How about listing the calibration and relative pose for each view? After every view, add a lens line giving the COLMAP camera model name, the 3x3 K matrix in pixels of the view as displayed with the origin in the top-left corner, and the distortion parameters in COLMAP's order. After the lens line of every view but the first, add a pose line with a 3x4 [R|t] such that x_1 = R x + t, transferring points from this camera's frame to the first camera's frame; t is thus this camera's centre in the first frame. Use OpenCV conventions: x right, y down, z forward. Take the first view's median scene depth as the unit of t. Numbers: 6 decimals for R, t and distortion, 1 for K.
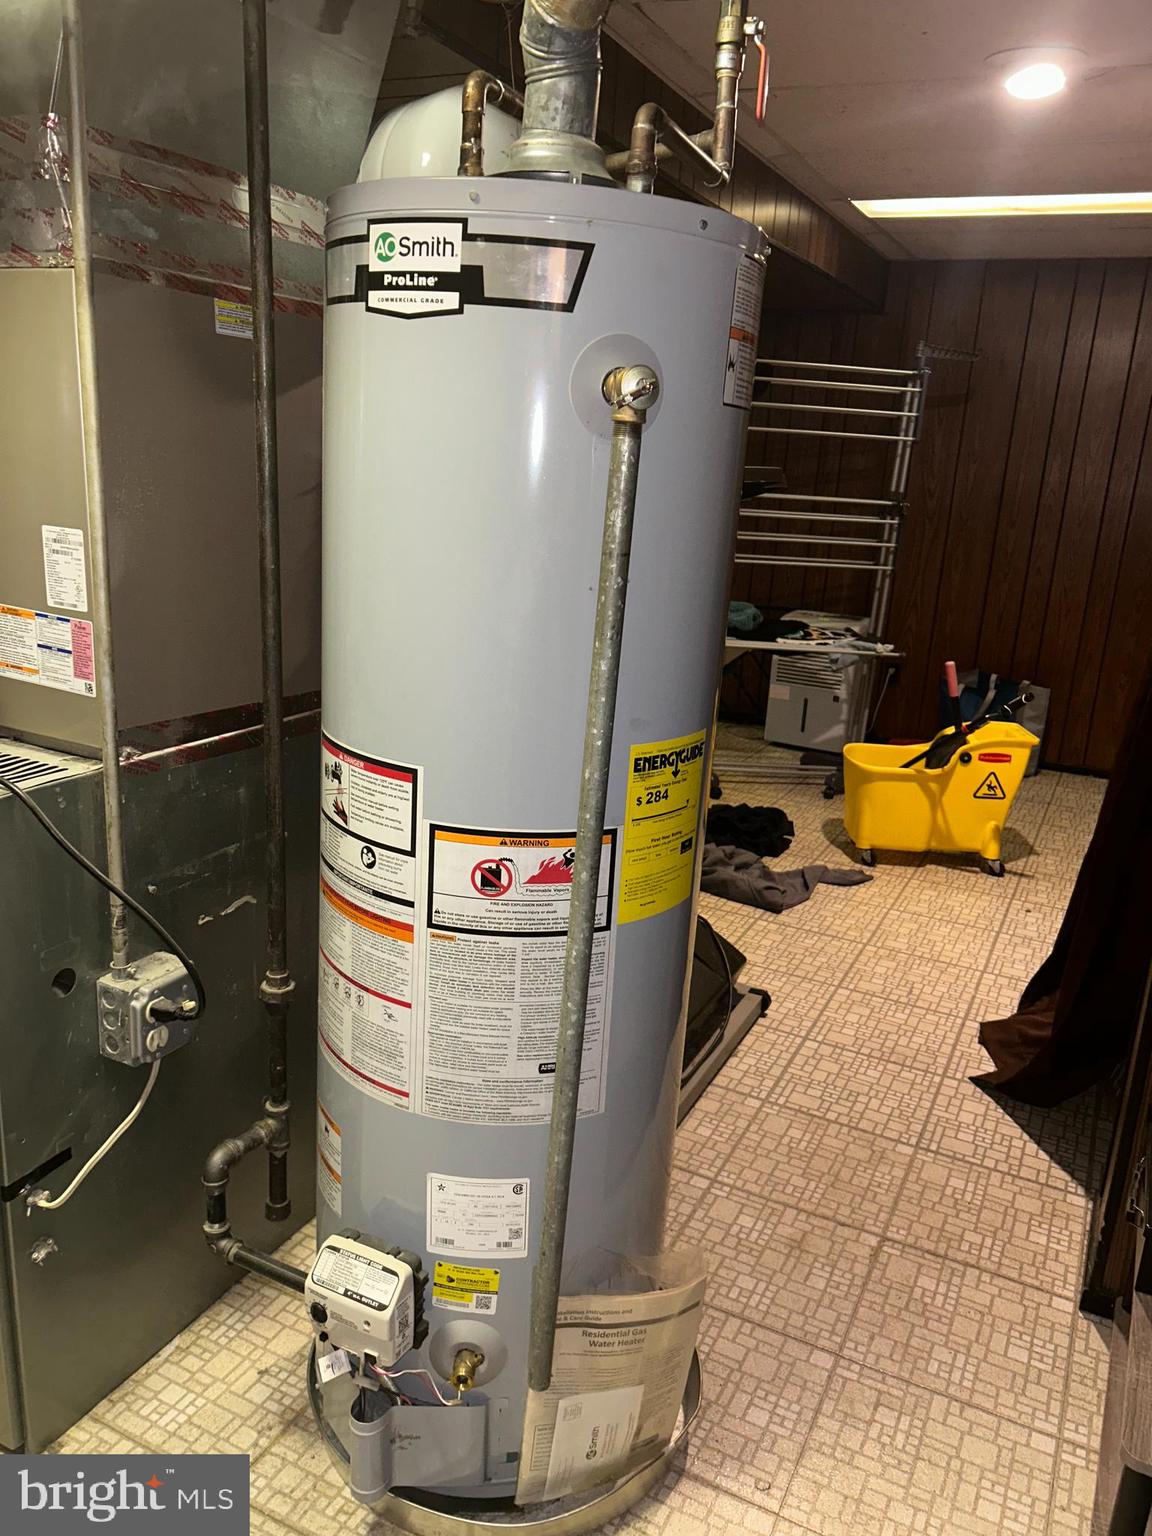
lens RADIAL K [[1149.4, 0, 590.1], [0, 1149.4, 766.2], [0, 0, 1]] dist [0.075688, -0.095518]
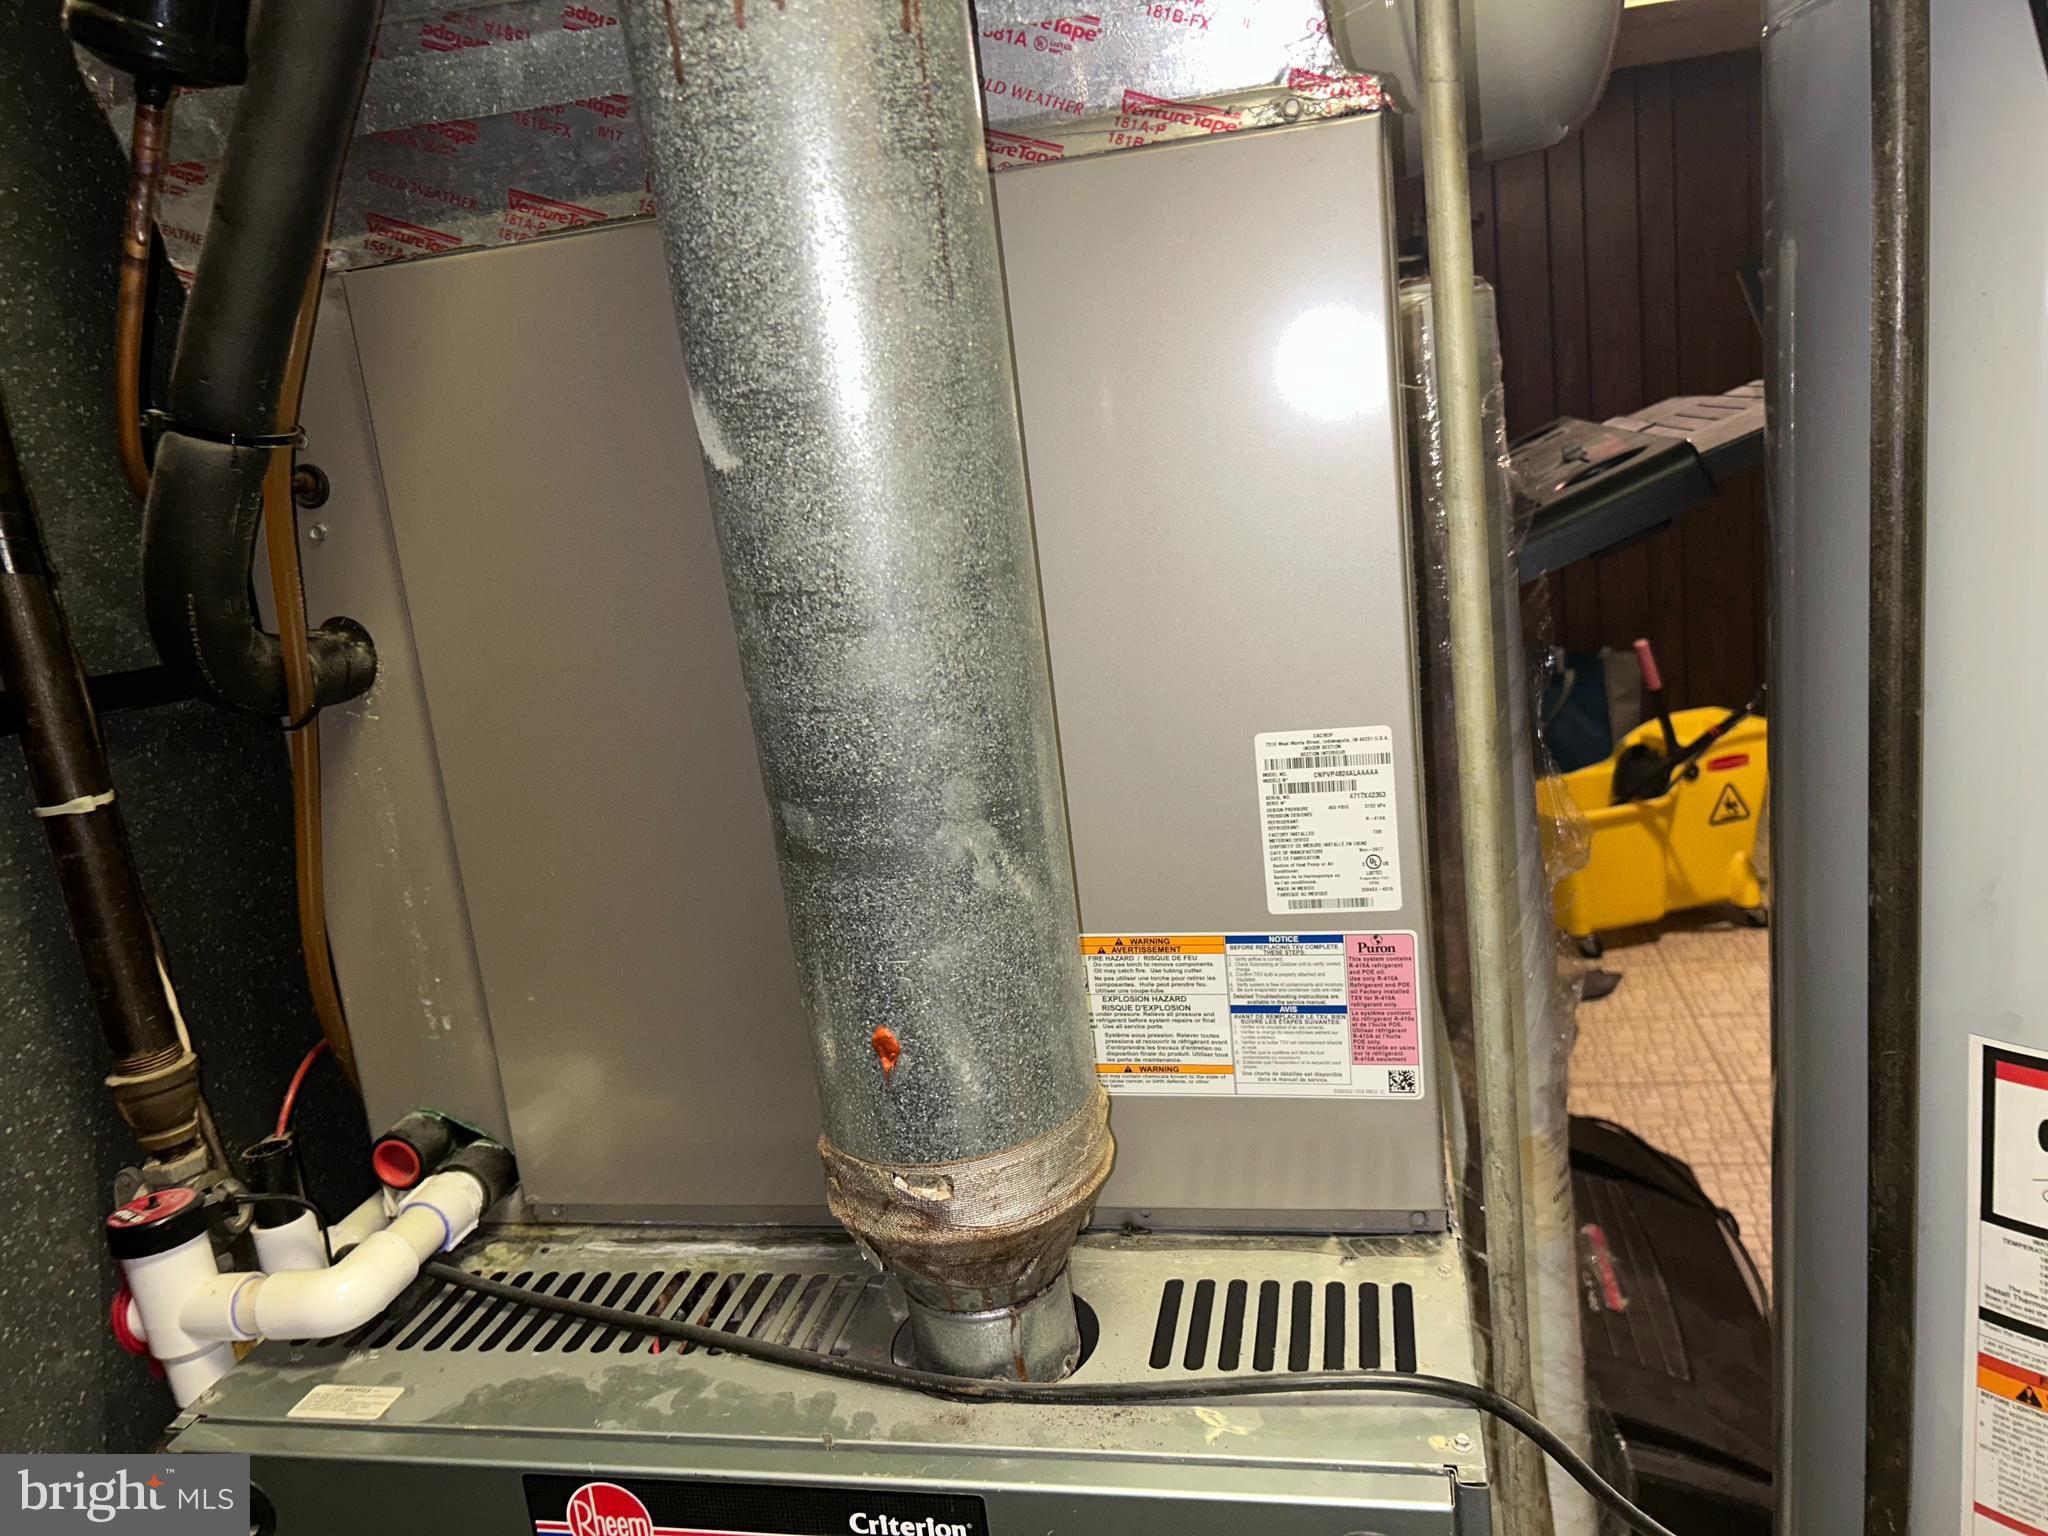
lens RADIAL K [[1532.5, 0, 1029.3], [0, 1532.5, 779.3], [0, 0, 1]] dist [0.075688, -0.095518]
pose [[0.955362, -0.219966, 0.197225, -0.632382], [0.229323, 0.973013, -0.025636, -0.186877], [-0.186263, 0.069720, 0.980023, 0.451710]]
